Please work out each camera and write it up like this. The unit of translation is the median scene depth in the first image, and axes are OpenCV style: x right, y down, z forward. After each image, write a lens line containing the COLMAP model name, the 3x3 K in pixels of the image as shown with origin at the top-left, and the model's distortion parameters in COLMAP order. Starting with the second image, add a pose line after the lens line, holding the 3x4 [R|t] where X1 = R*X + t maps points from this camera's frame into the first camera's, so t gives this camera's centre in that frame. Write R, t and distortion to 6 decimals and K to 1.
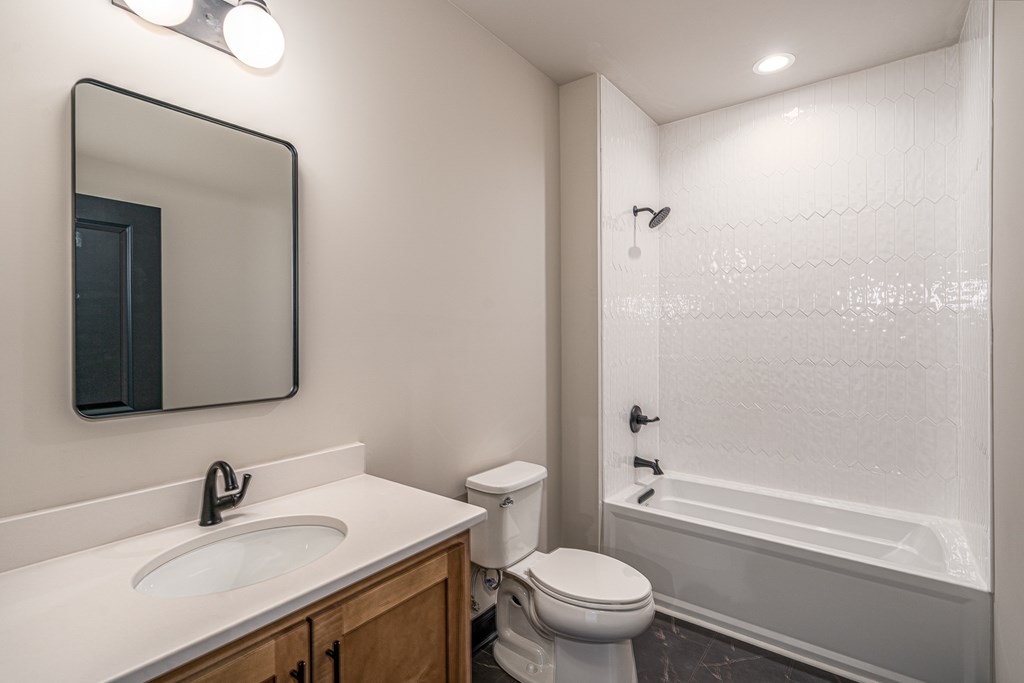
lens RADIAL K [[473.0, 0, 522.1], [0, 473.0, 341.1], [0, 0, 1]] dist [-0.003392, 0.000704]
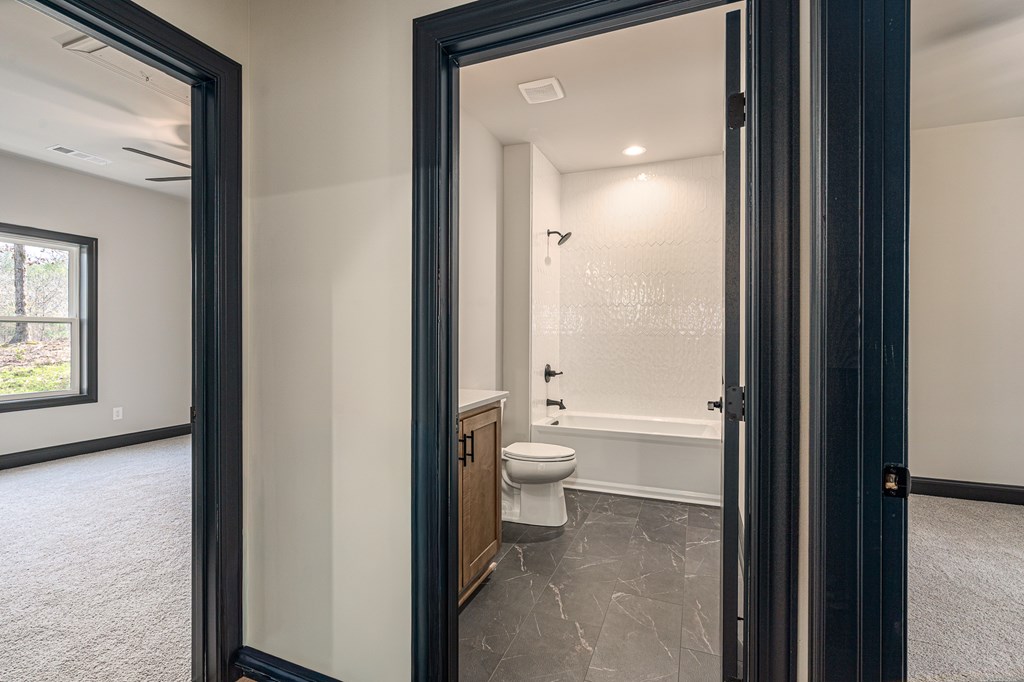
lens RADIAL K [[473.0, 0, 511.9], [0, 473.0, 340.1], [0, 0, 1]] dist [-0.003392, 0.000704]
pose [[0.963553, 0.006656, 0.267434, -0.270425], [-0.005855, 0.999976, -0.003790, 0.068816], [-0.267453, 0.002086, 0.963569, -0.405773]]
